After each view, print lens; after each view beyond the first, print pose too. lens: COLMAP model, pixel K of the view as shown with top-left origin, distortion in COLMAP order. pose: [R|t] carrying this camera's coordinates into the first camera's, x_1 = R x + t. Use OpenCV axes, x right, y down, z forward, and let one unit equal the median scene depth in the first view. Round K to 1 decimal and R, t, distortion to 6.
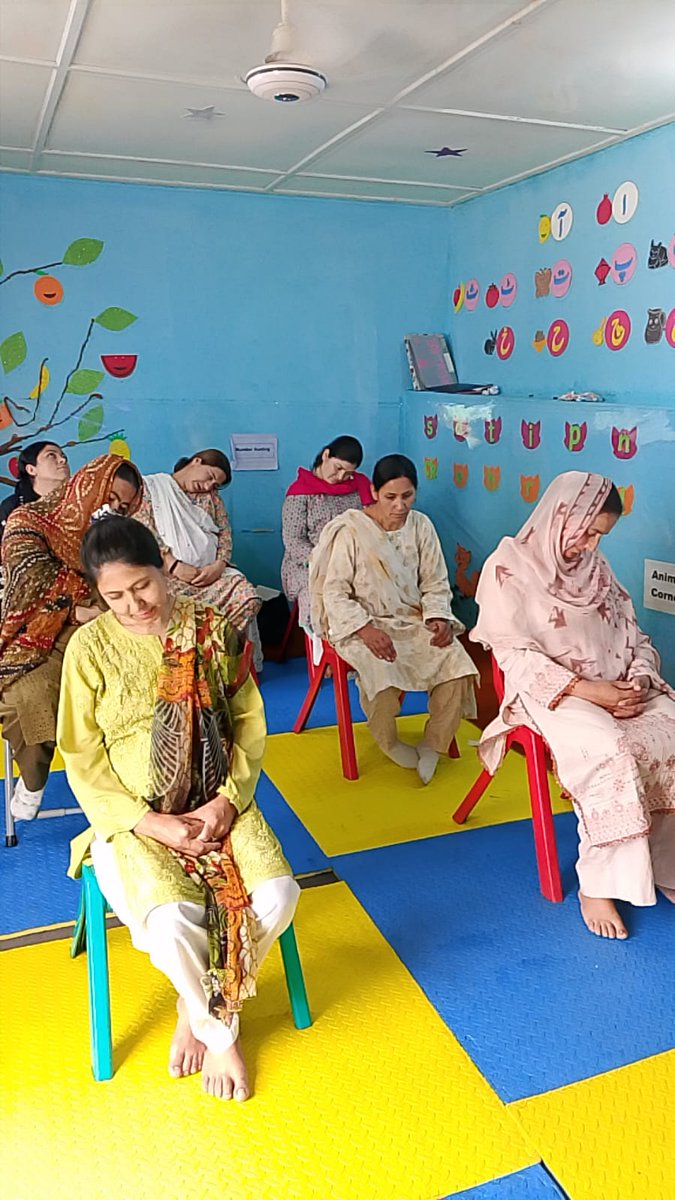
lens RADIAL K [[902.7, 0, 334.1], [0, 902.7, 603.8], [0, 0, 1]] dist [0.051649, -0.047282]
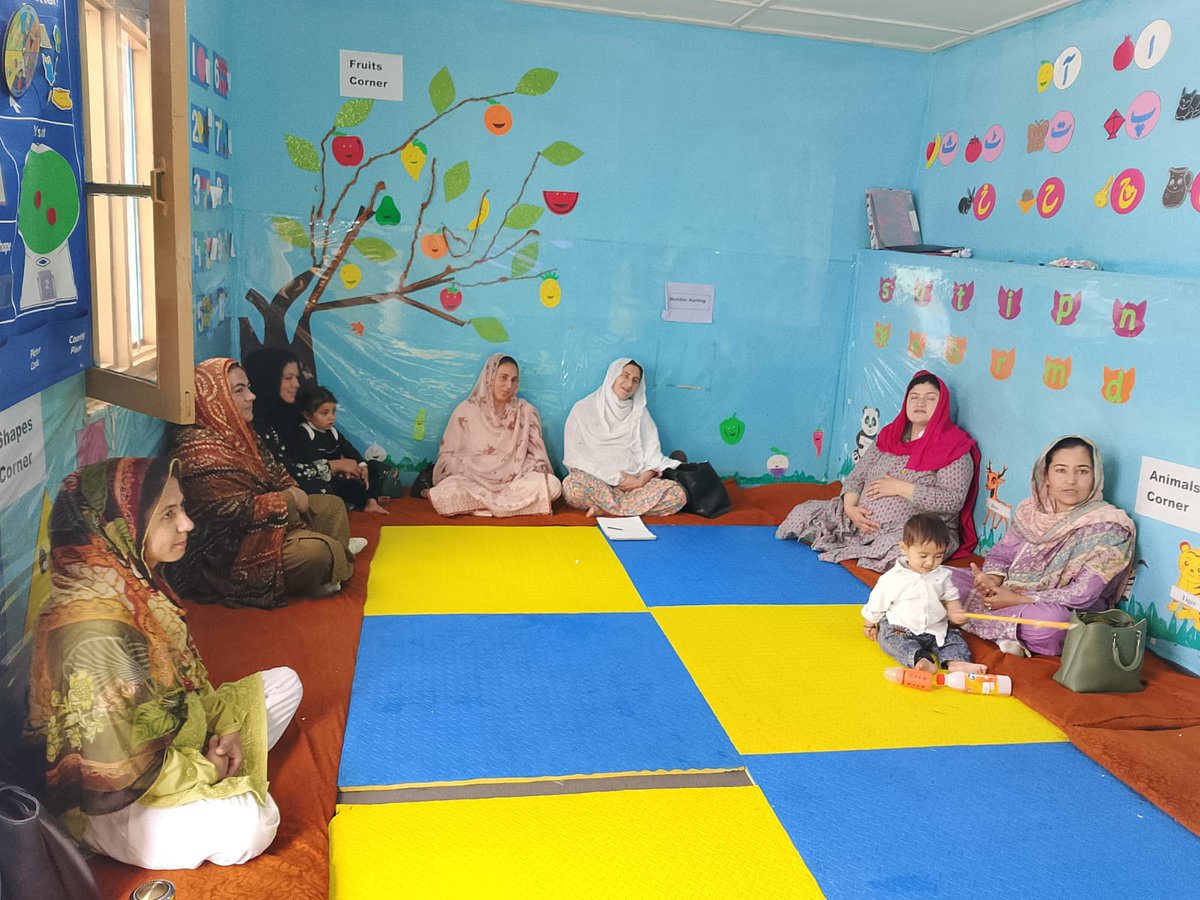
lens RADIAL K [[910.8, 0, 605.2], [0, 910.8, 457.5], [0, 0, 1]] dist [0.004914, -0.010138]
pose [[0.984145, 0.099340, -0.146934, -0.024752], [-0.101409, 0.994823, -0.006642, 0.008281], [0.145514, 0.021437, 0.989124, 0.070141]]
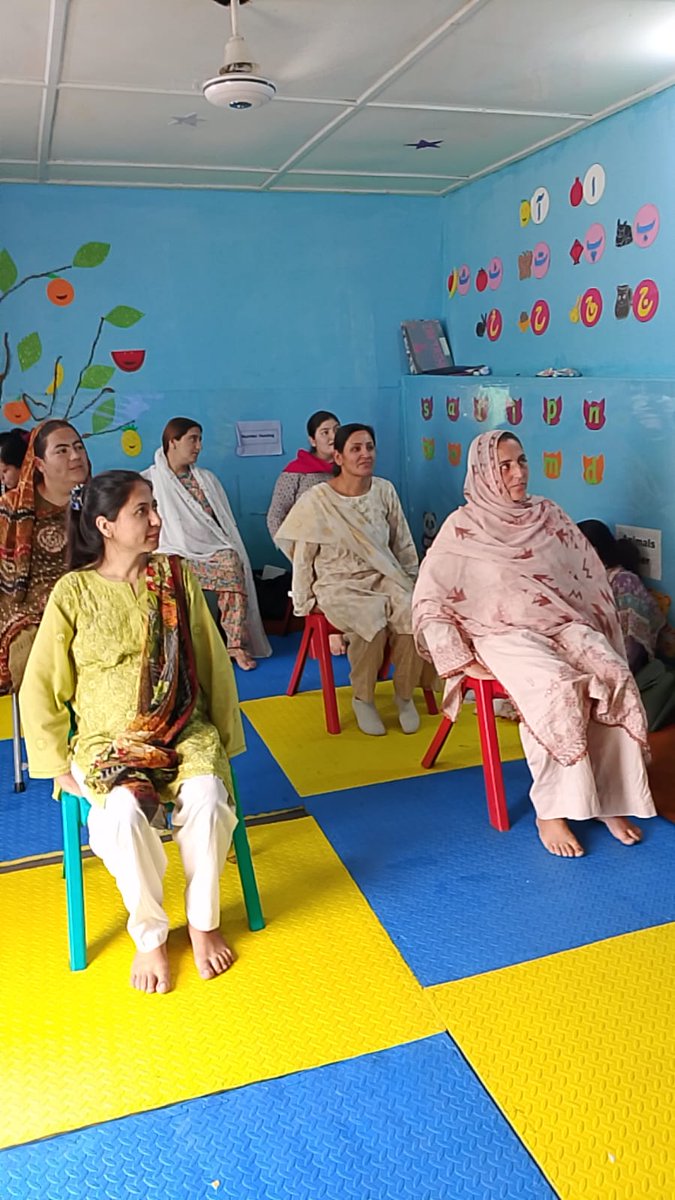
lens RADIAL K [[902.7, 0, 338.6], [0, 902.7, 606.3], [0, 0, 1]] dist [0.051649, -0.047282]
pose [[0.998260, -0.022584, -0.054464, 0.067658], [0.022988, 0.999713, 0.006812, 0.027353], [0.054294, -0.008053, 0.998493, -0.058926]]
